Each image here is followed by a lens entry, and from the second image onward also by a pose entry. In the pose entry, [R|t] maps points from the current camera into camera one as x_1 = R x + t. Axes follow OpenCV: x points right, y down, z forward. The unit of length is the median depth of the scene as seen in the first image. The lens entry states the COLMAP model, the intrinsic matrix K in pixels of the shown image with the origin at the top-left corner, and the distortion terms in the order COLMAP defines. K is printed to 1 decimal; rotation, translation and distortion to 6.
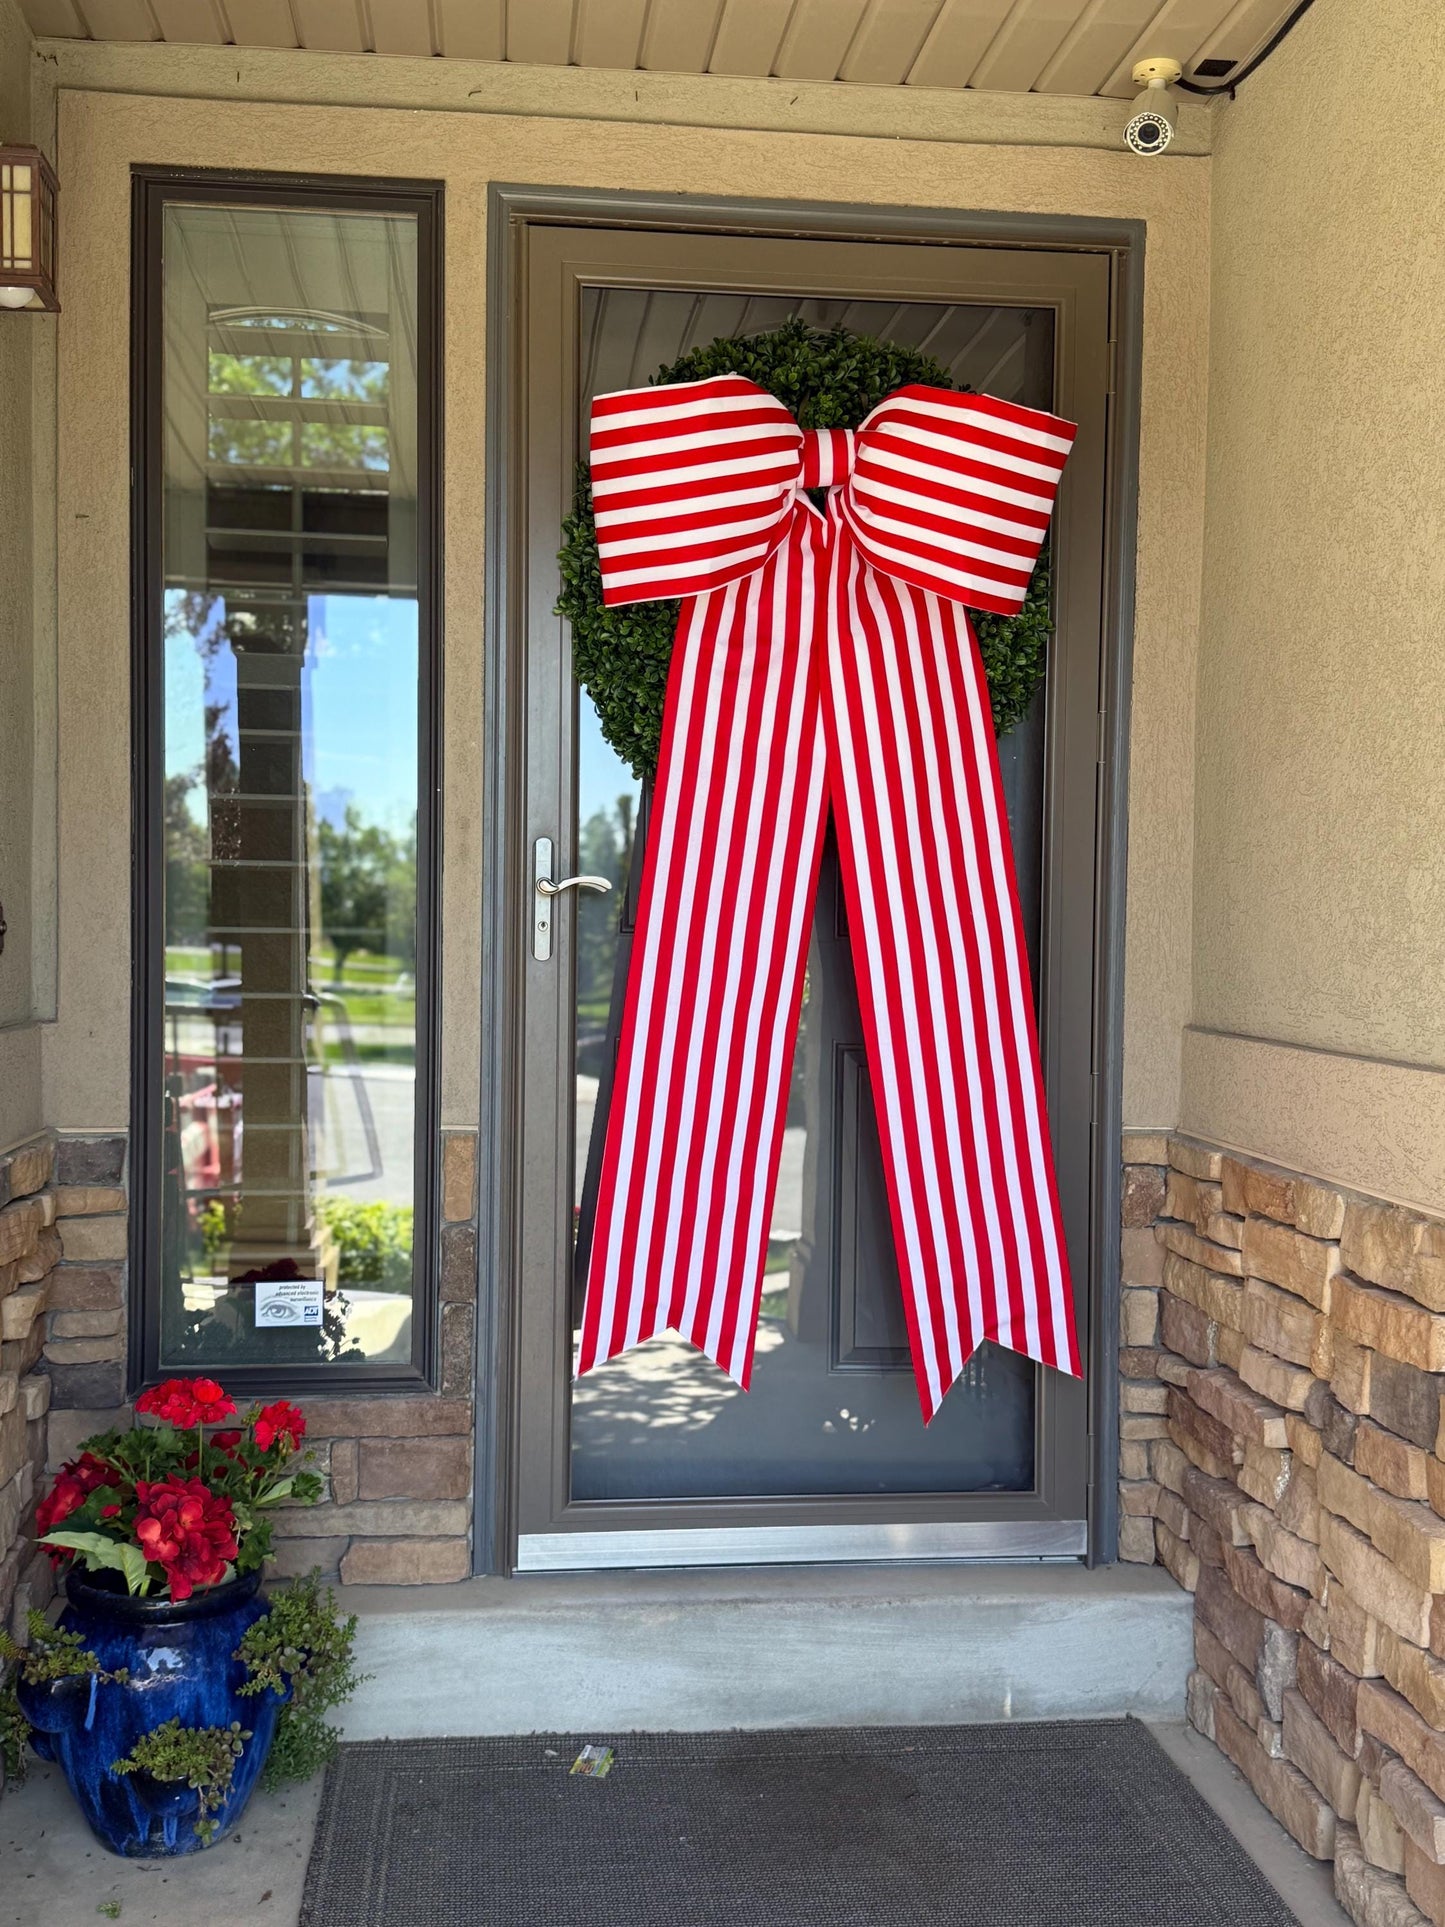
lens RADIAL K [[2033.8, 0, 728.5], [0, 2033.8, 966.0], [0, 0, 1]] dist [0.000530, 0.000000]
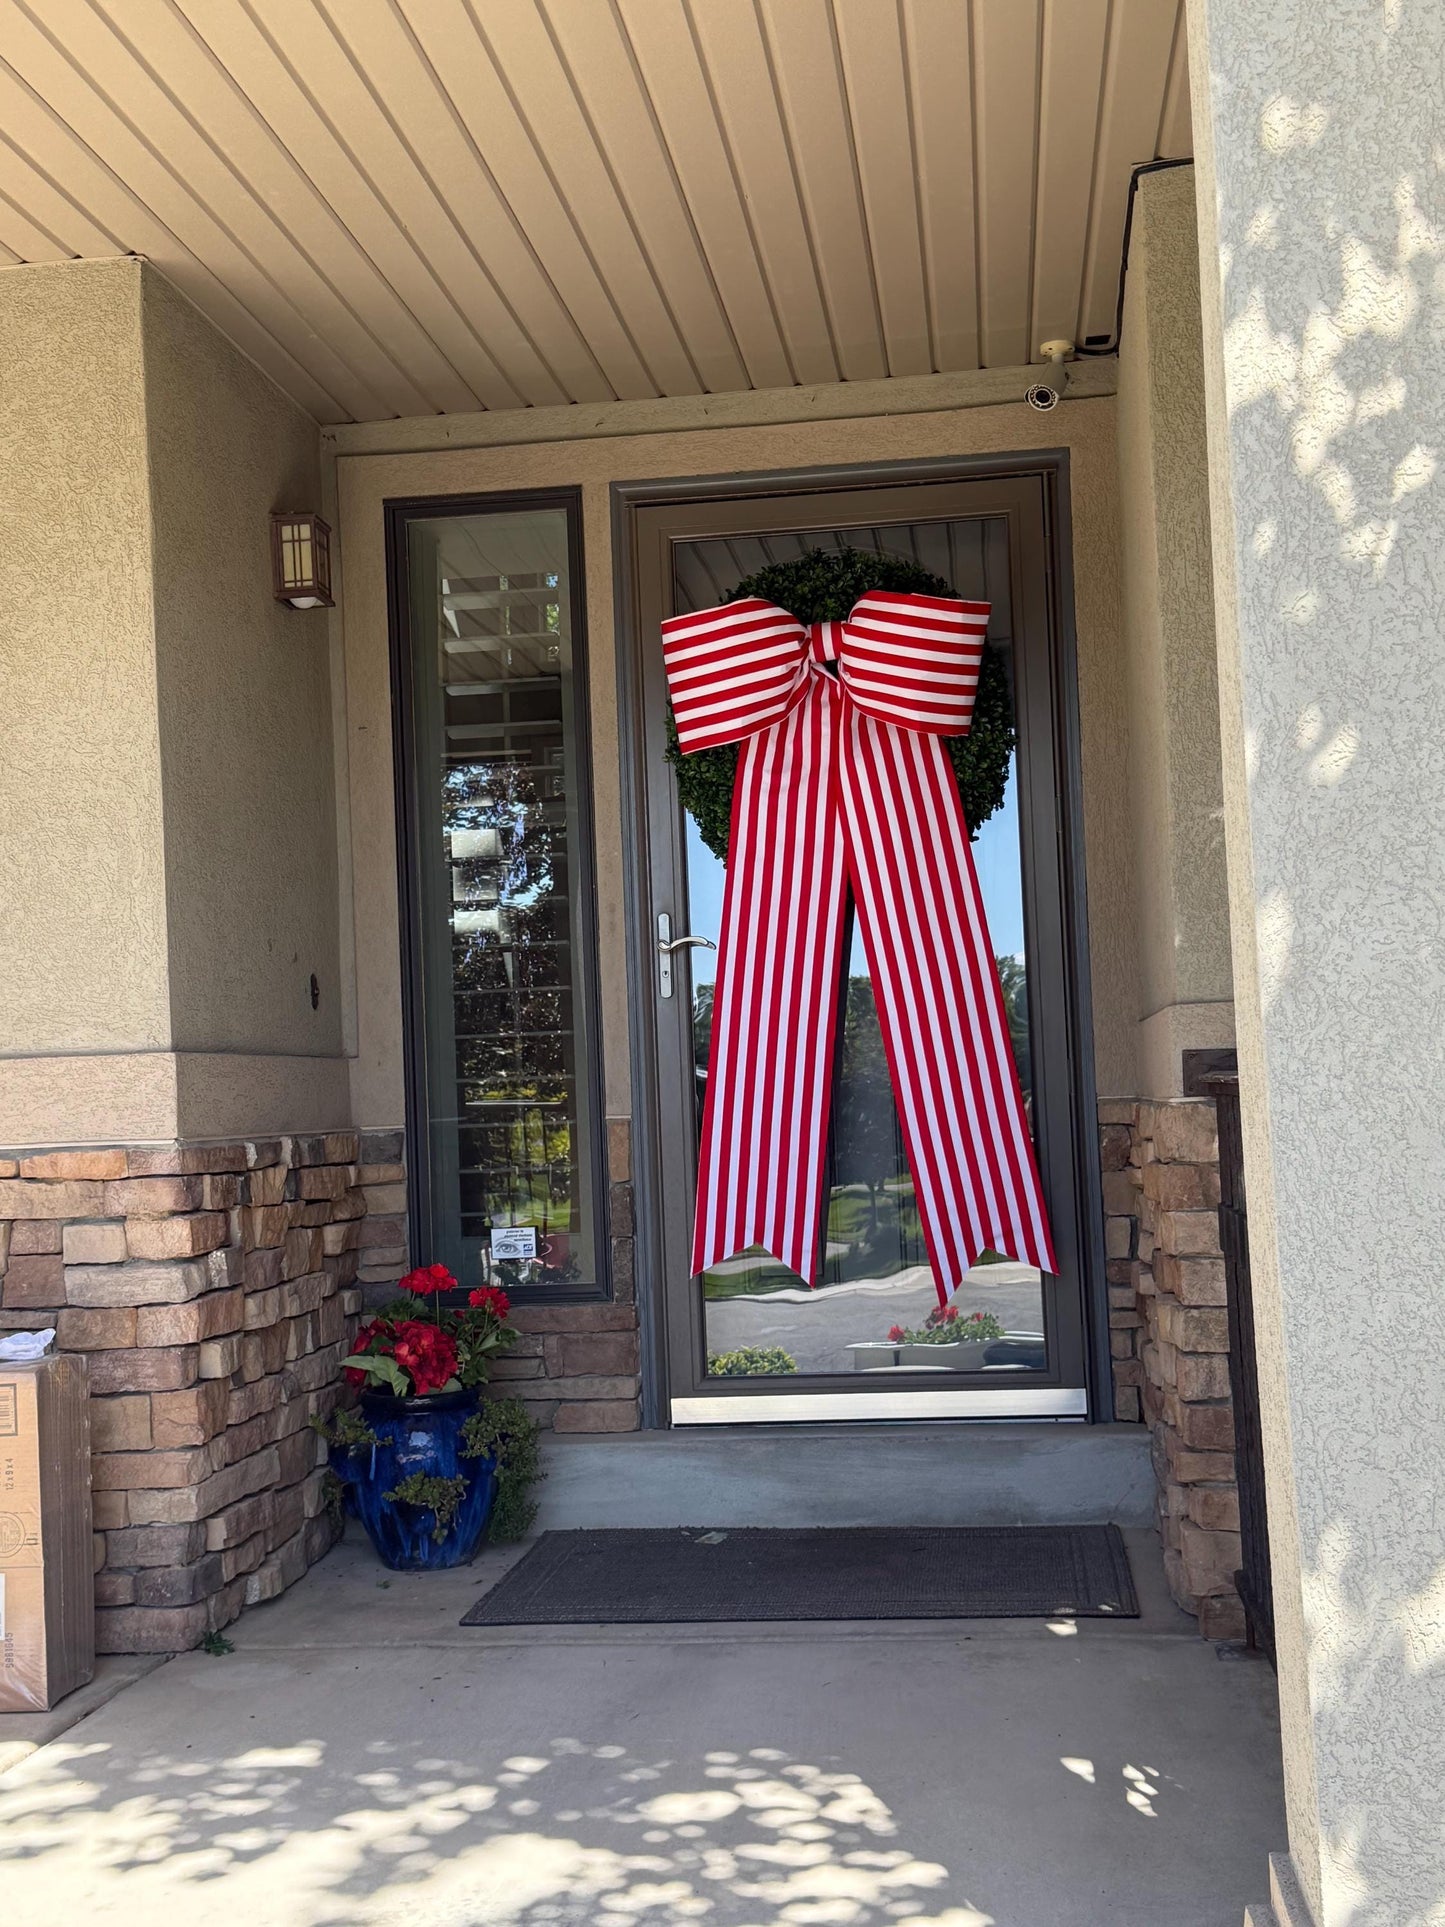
lens RADIAL K [[2327.9, 0, 668.4], [0, 2327.9, 945.3], [0, 0, 1]] dist [0.048323, 0.000000]
pose [[0.965321, -0.069730, -0.251579, 0.335219], [0.045598, 0.993890, -0.100515, 0.129501], [0.257051, 0.085558, 0.962603, -0.618688]]
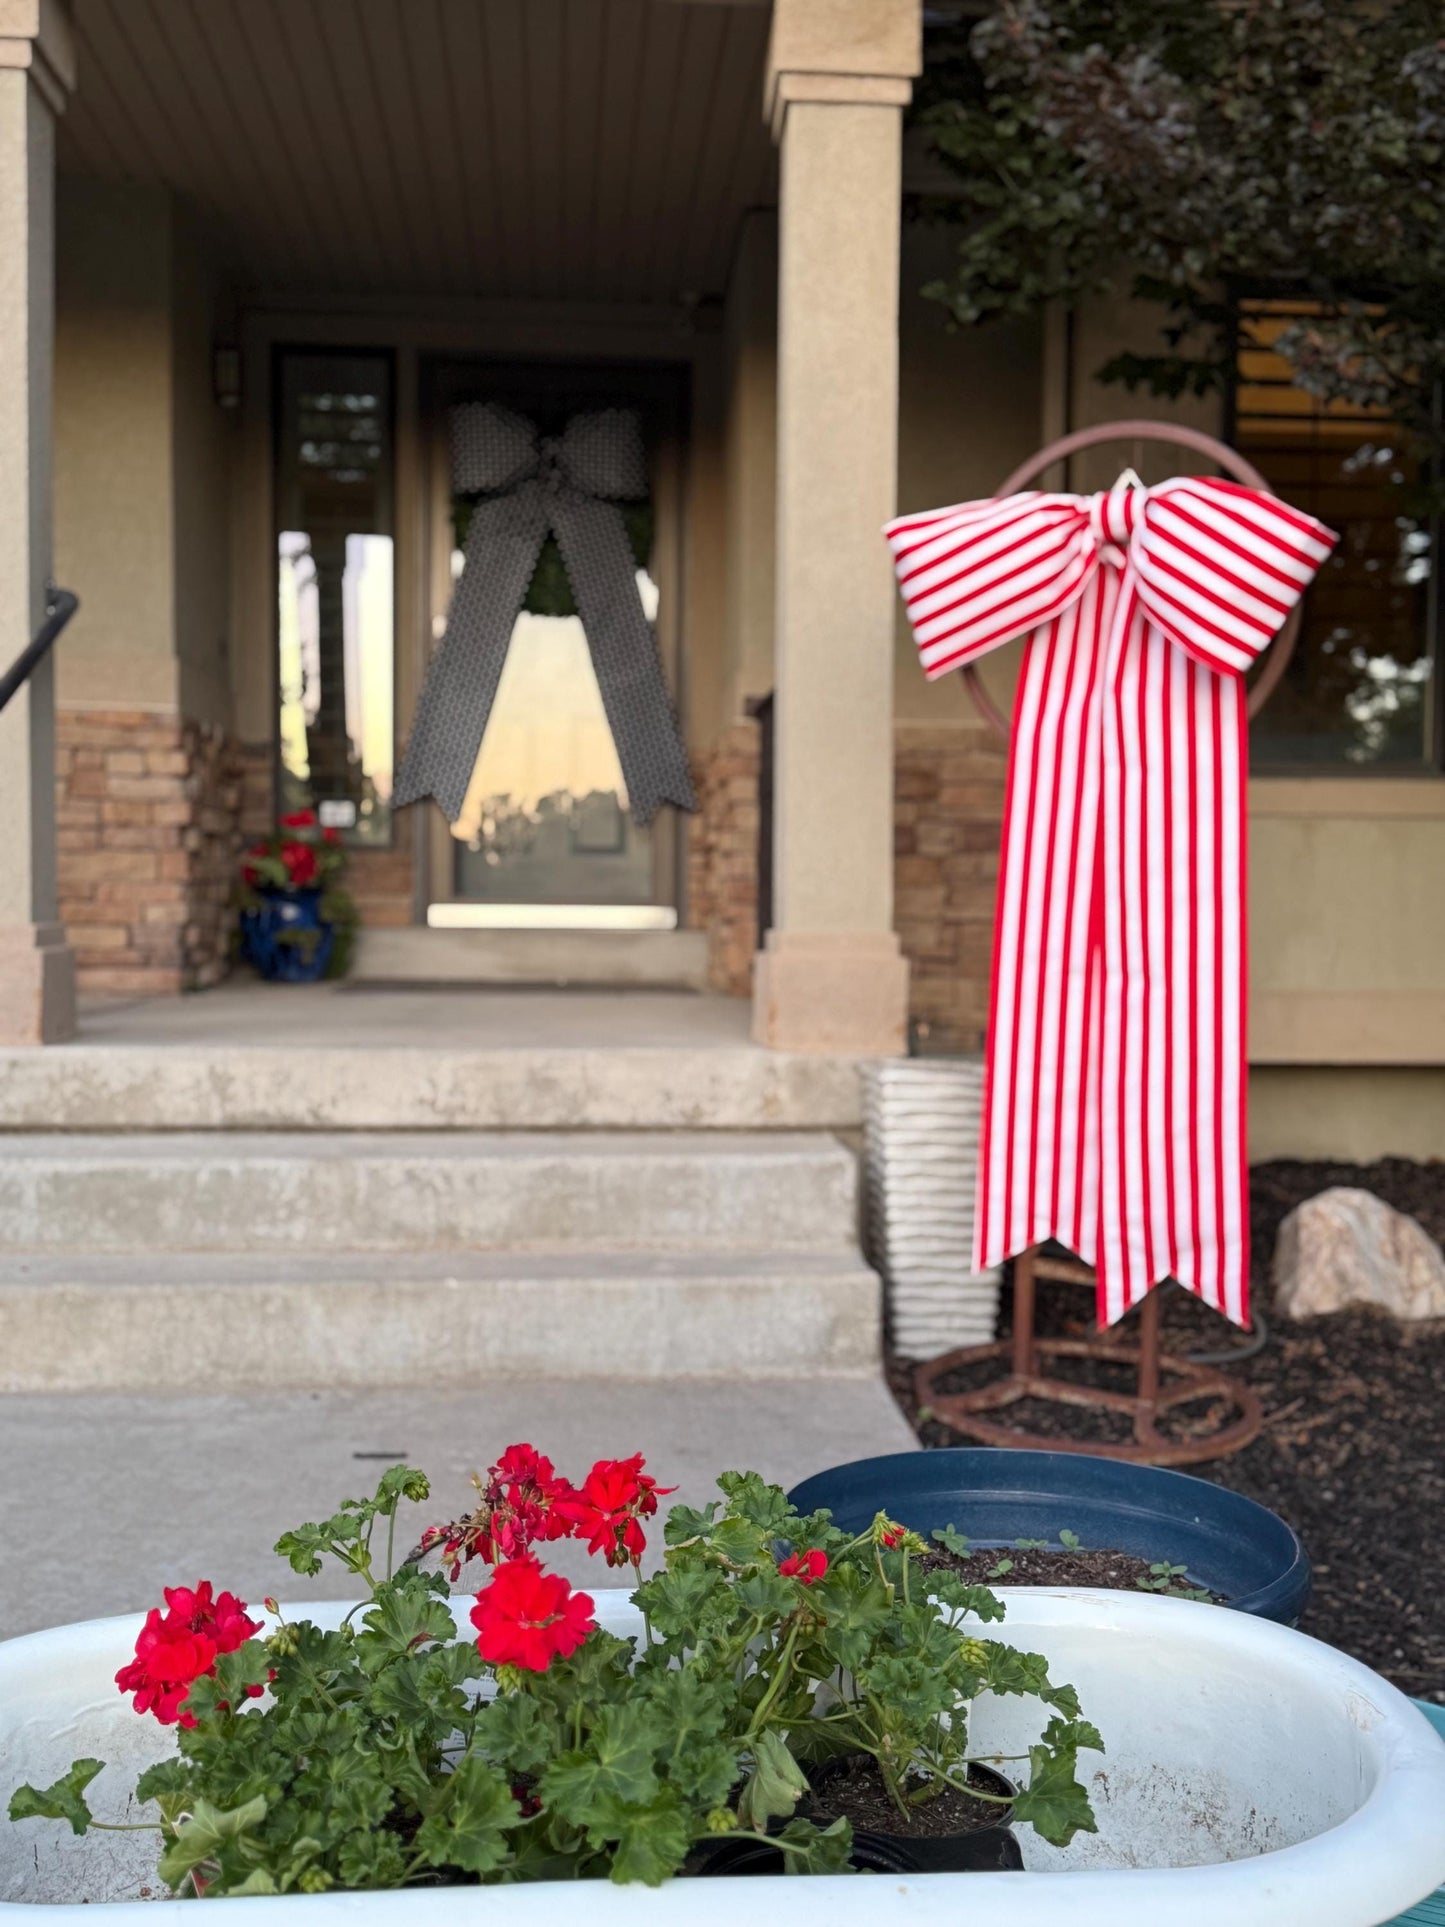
lens RADIAL K [[2033.8, 0, 726.0], [0, 2033.8, 975.7], [0, 0, 1]] dist [0.000530, 0.000000]
pose [[0.999689, -0.006254, -0.024161, 0.308256], [0.006145, 0.999971, -0.004574, 0.380205], [0.024189, 0.004424, 0.999698, -1.423184]]
